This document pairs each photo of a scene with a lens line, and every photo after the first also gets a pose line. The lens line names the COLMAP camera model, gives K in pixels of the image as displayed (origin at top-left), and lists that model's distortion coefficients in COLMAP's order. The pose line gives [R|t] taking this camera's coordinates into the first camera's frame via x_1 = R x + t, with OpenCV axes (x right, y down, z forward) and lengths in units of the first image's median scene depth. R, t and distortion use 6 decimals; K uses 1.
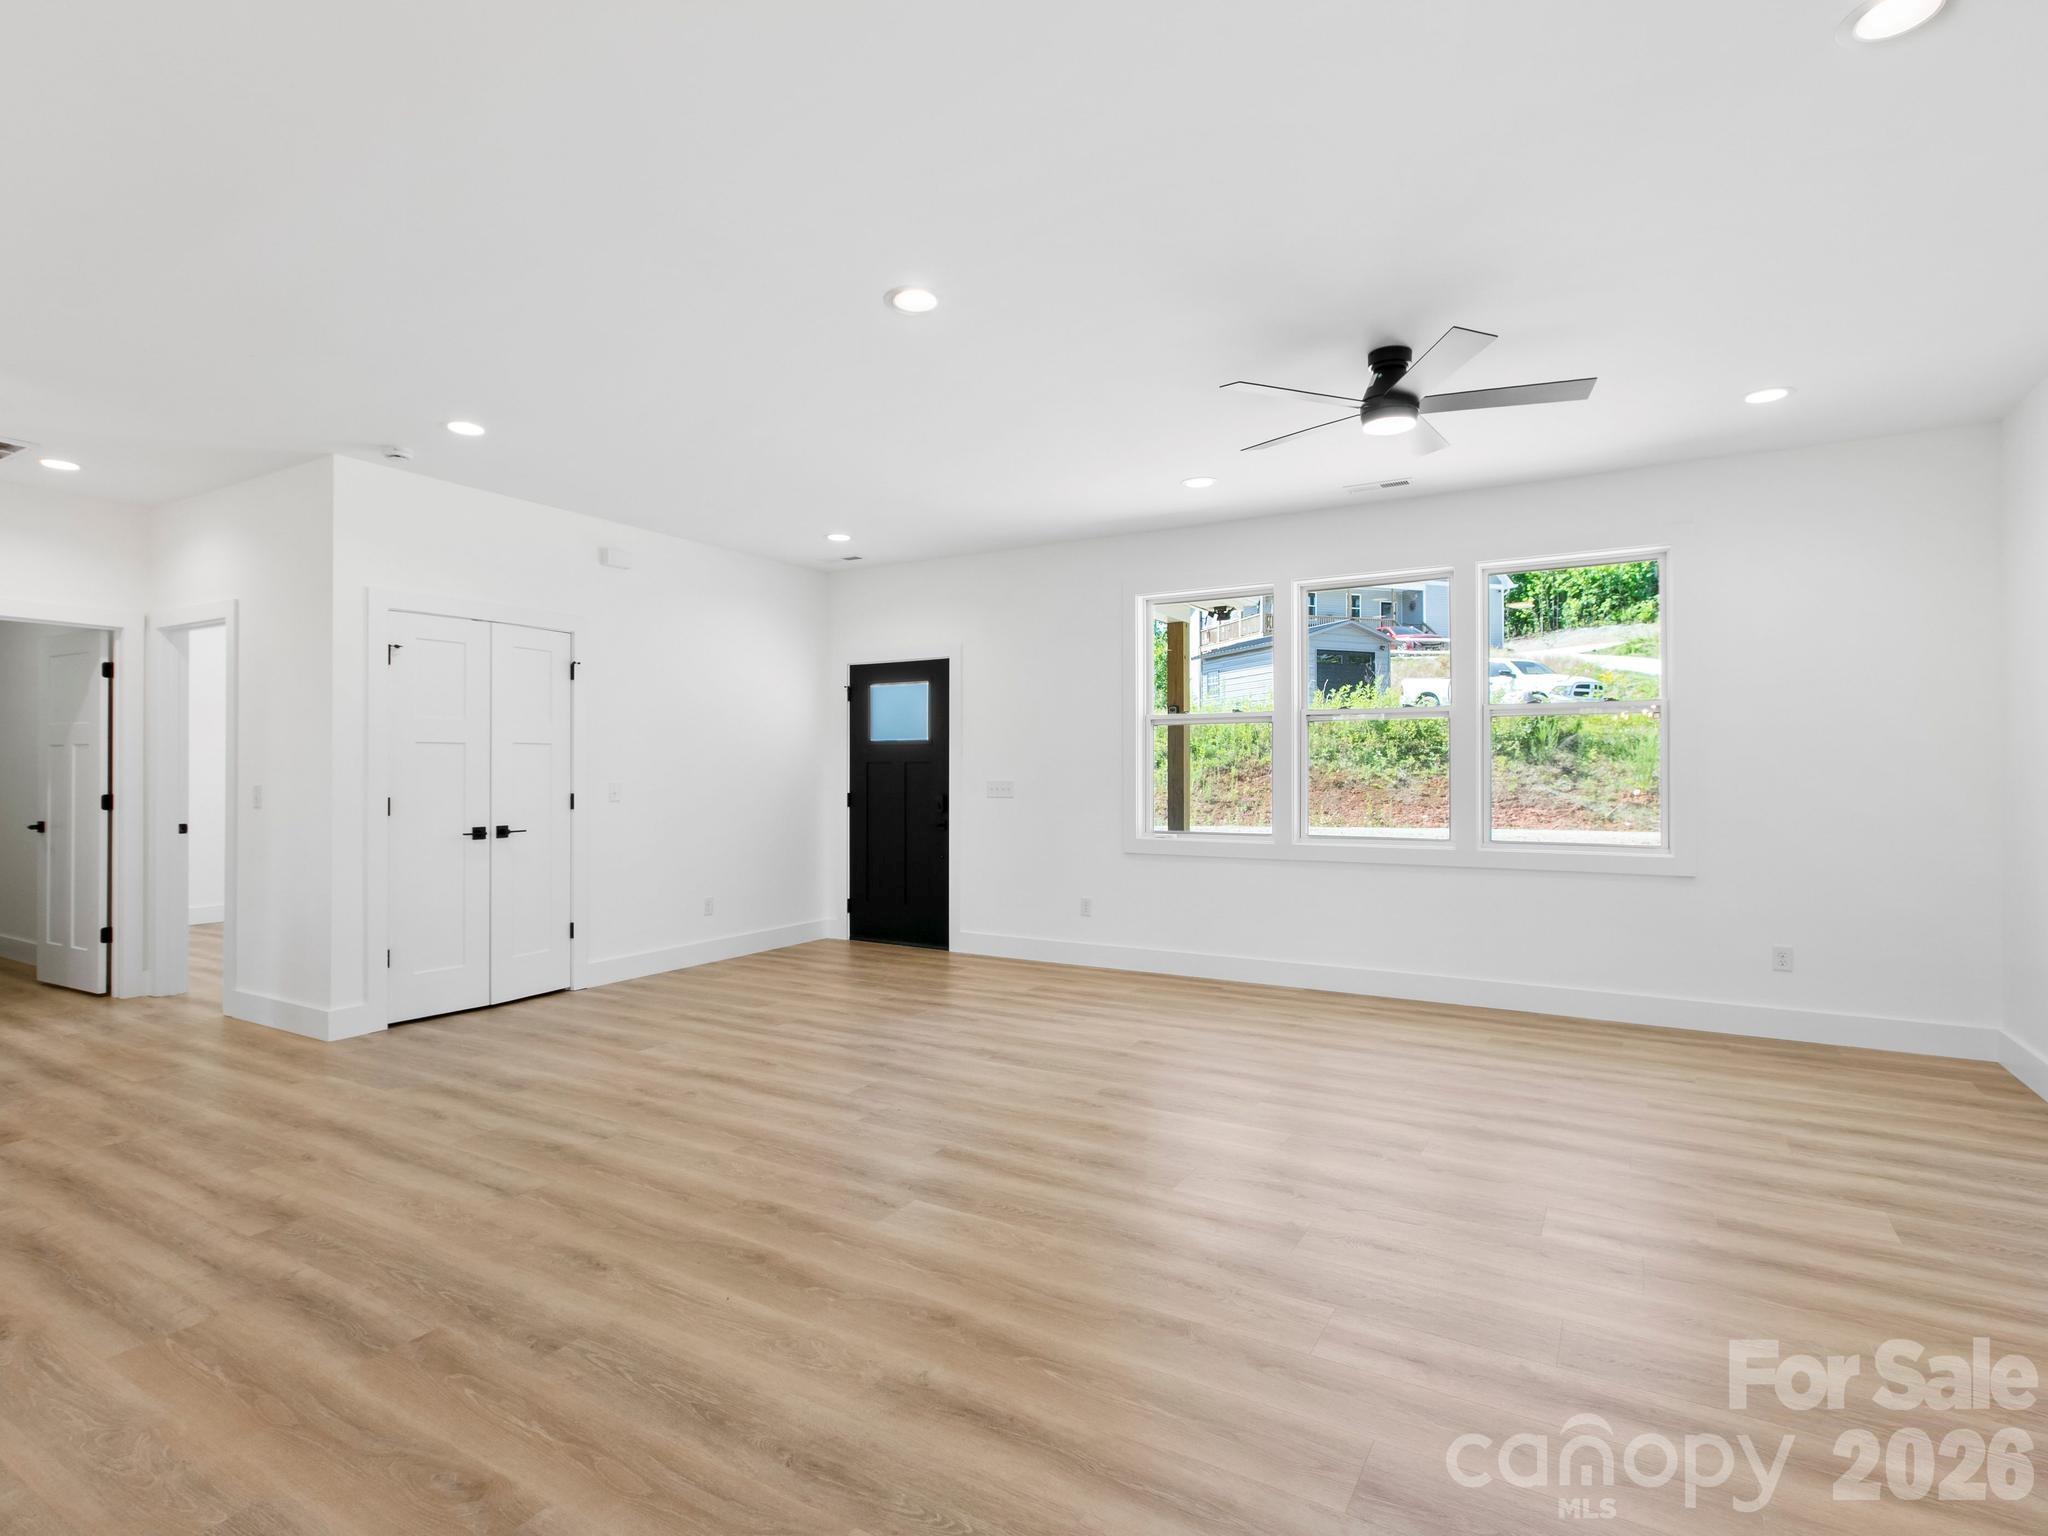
lens RADIAL K [[1034.0, 0, 1024.0], [0, 1034.0, 768.0], [0, 0, 1]] dist [0.002370, 0.000699]
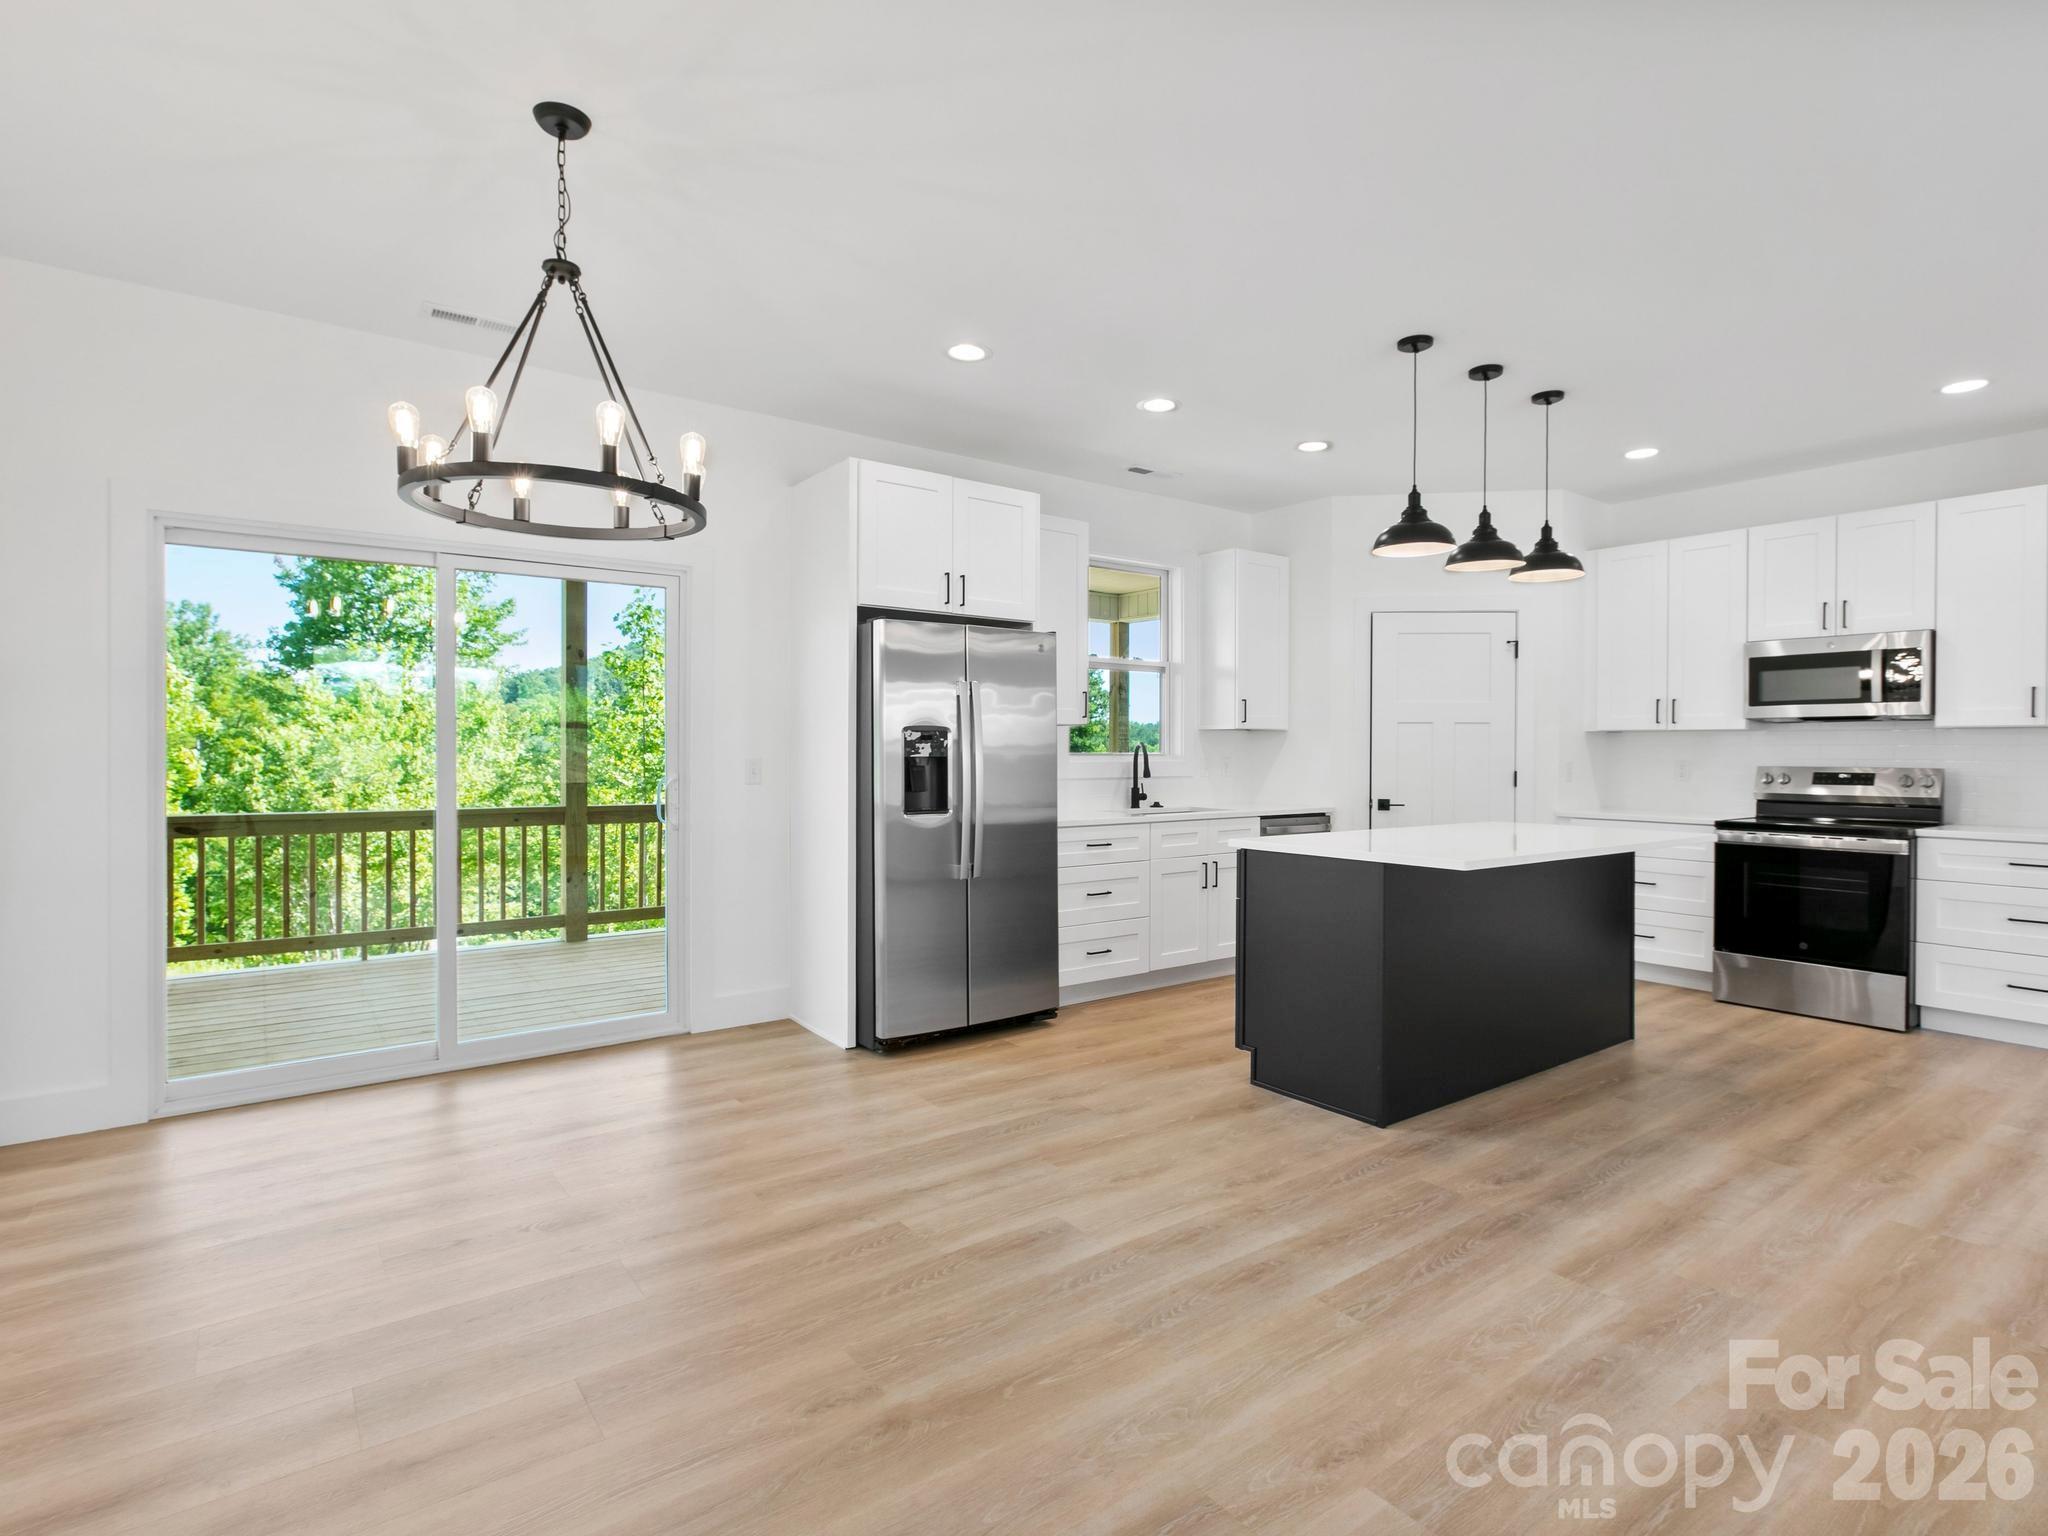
lens RADIAL K [[1037.2, 0, 1027.5], [0, 1037.2, 753.0], [0, 0, 1]] dist [0.000724, -0.000477]
pose [[-0.384000, 0.001283, -0.923332, 0.301179], [0.000388, 0.999999, 0.001228, 0.002614], [0.923333, 0.000114, -0.384000, 0.234890]]
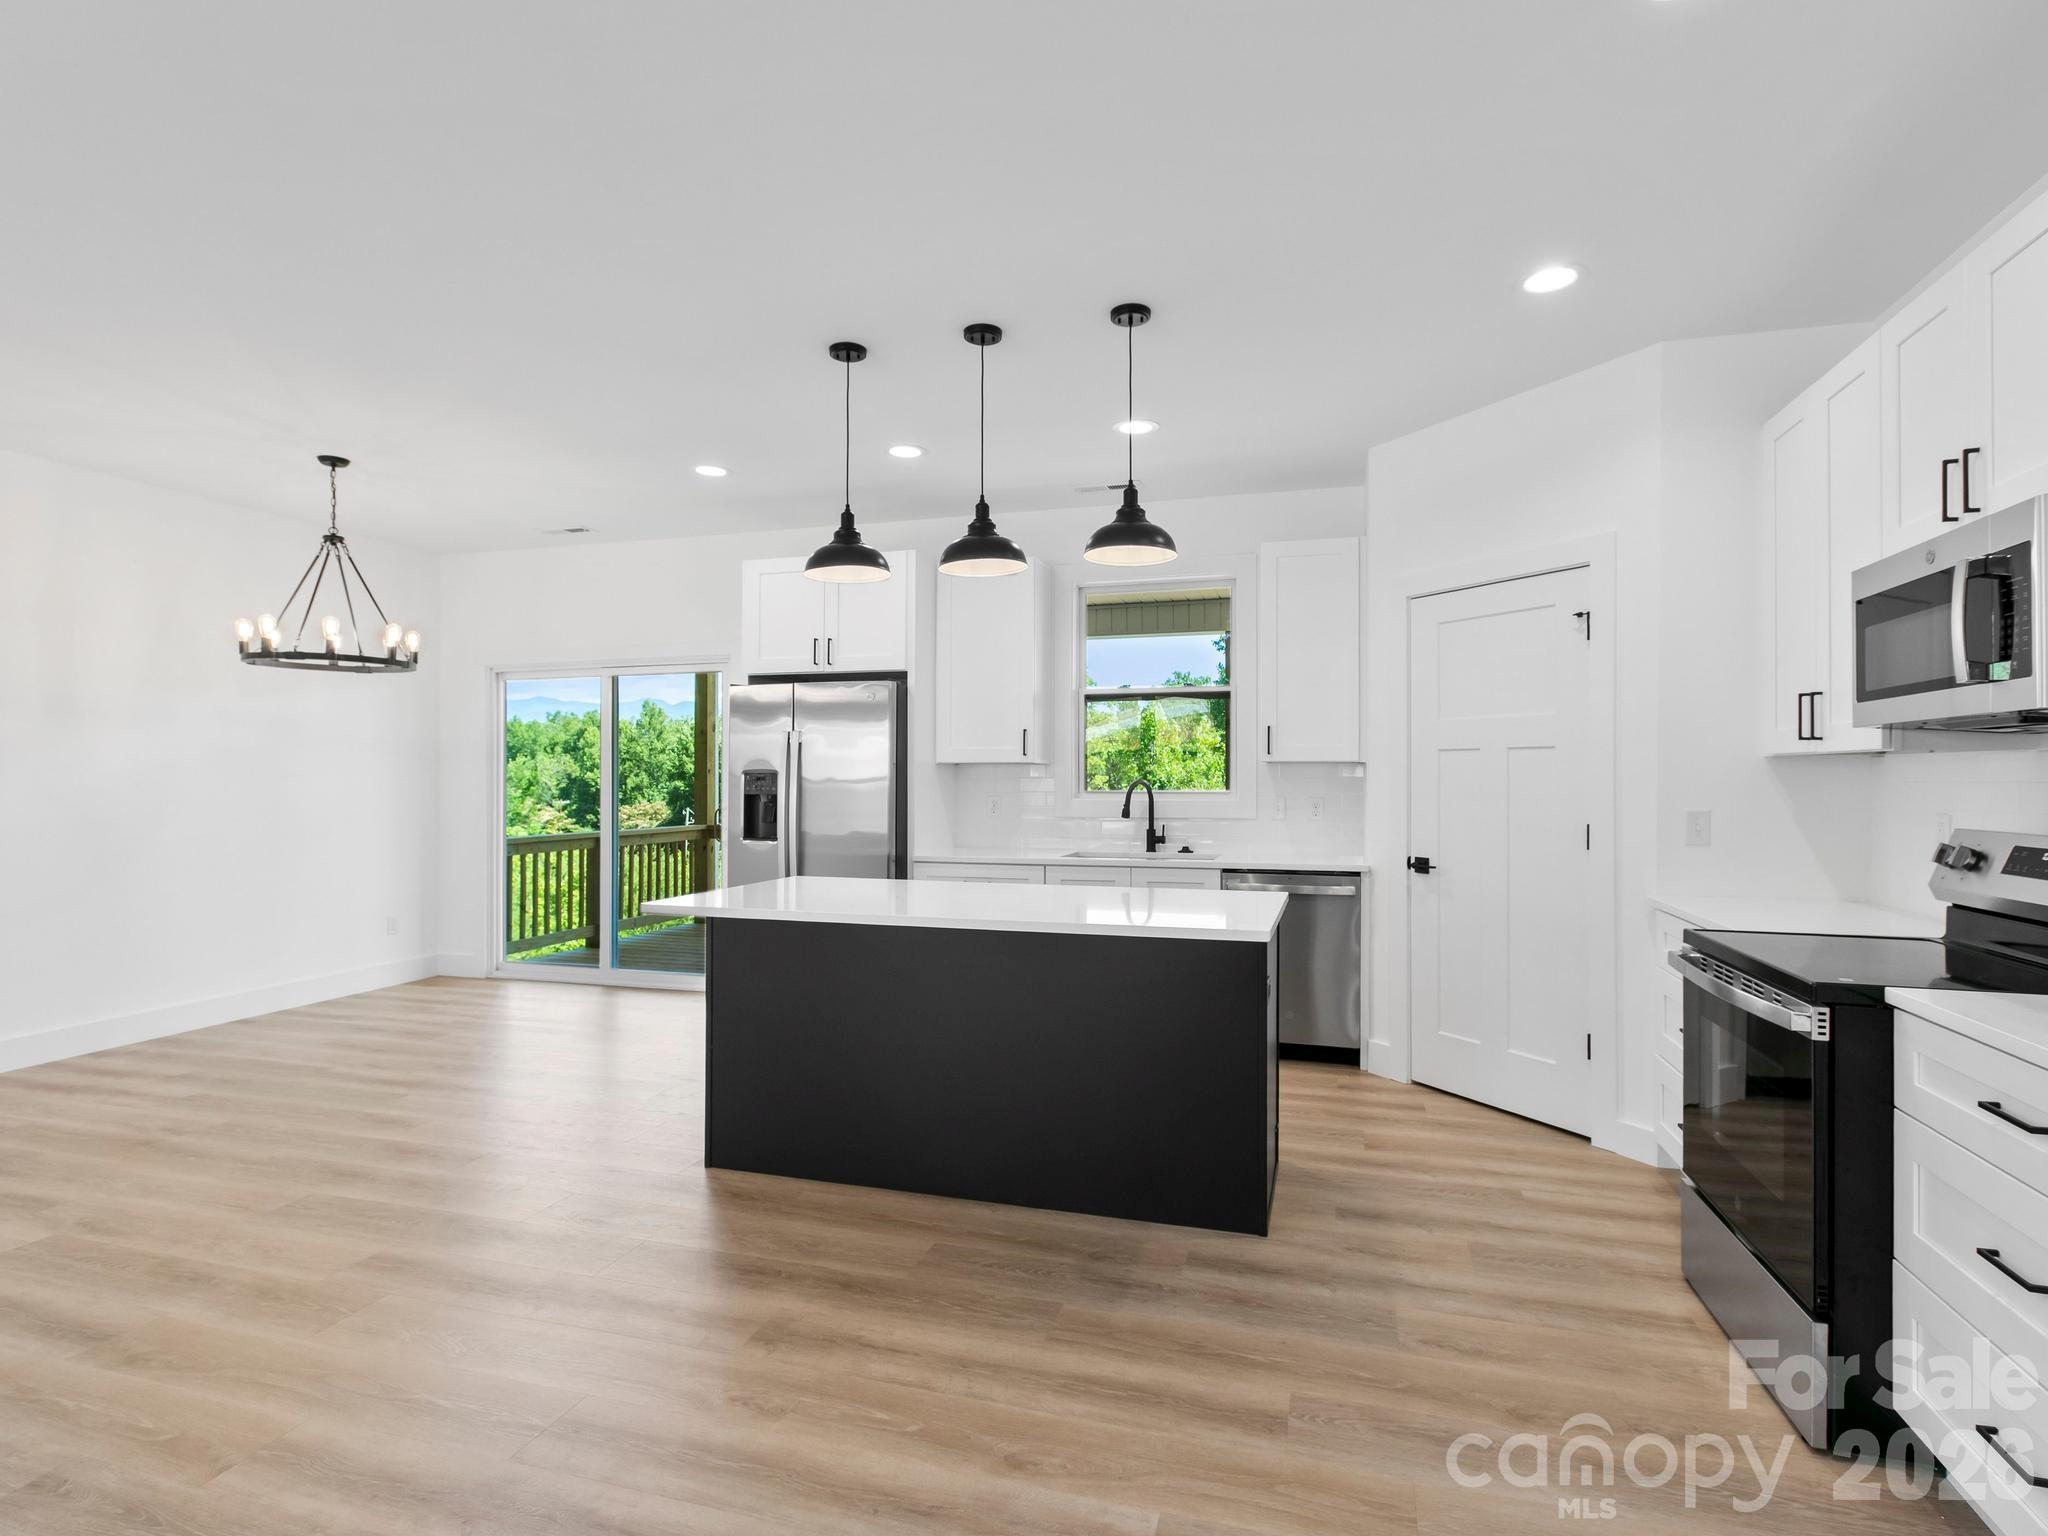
lens RADIAL K [[1047.1, 0, 1027.7], [0, 1047.1, 774.6], [0, 0, 1]] dist [0.001962, -0.000962]
pose [[-0.970019, 0.000138, -0.243030, -0.475397], [0.001875, 0.999974, -0.006915, -0.005702], [0.243023, -0.007164, -0.969994, 0.935207]]
